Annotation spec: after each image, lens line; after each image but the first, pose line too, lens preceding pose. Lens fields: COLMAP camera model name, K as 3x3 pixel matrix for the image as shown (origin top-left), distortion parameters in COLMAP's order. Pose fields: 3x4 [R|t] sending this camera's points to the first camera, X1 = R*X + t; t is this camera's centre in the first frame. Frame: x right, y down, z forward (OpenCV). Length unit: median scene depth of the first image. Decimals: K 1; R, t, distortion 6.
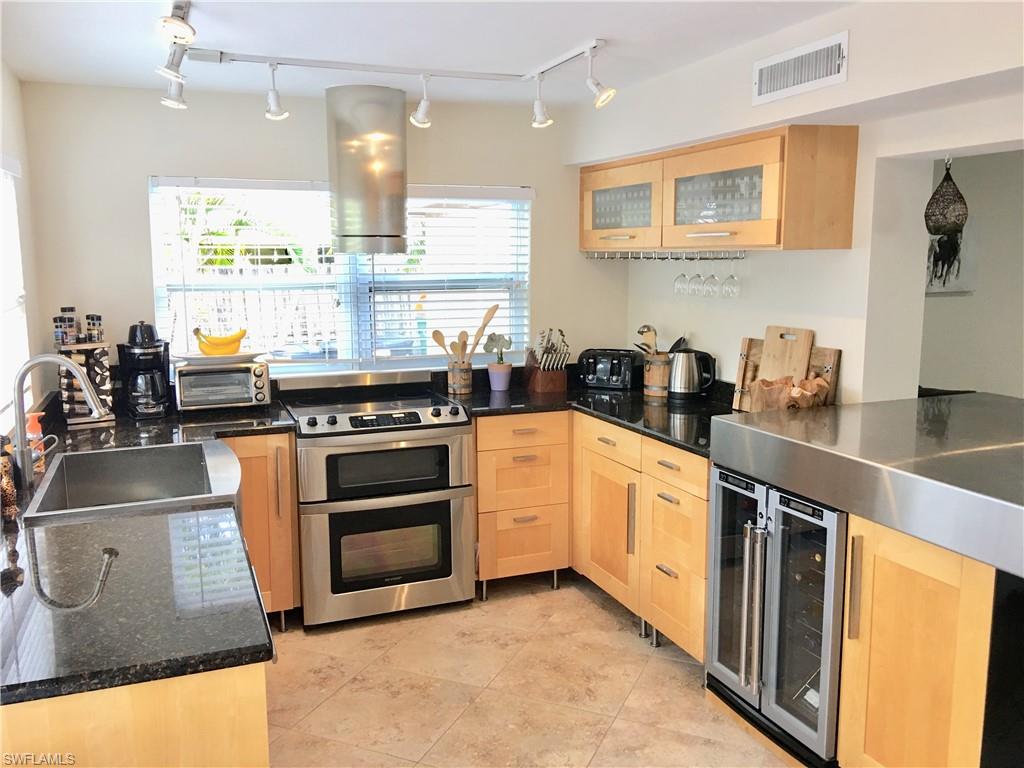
lens RADIAL K [[865.8, 0, 512.5], [0, 865.8, 384.3], [0, 0, 1]] dist [0.002116, 0.000977]
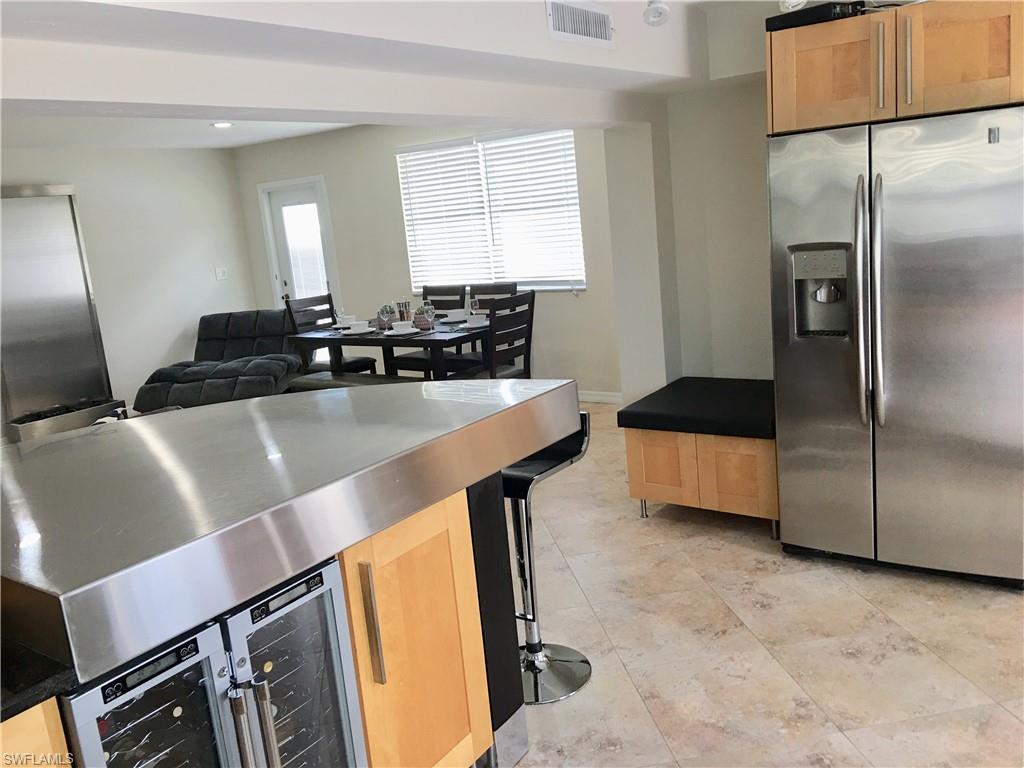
lens RADIAL K [[865.8, 0, 512.2], [0, 865.8, 382.7], [0, 0, 1]] dist [0.002116, 0.000977]
pose [[-0.535695, -0.050928, 0.842874, -0.338027], [0.273538, 0.933889, 0.230277, -0.129845], [-0.798879, 0.353917, -0.486349, 1.063557]]
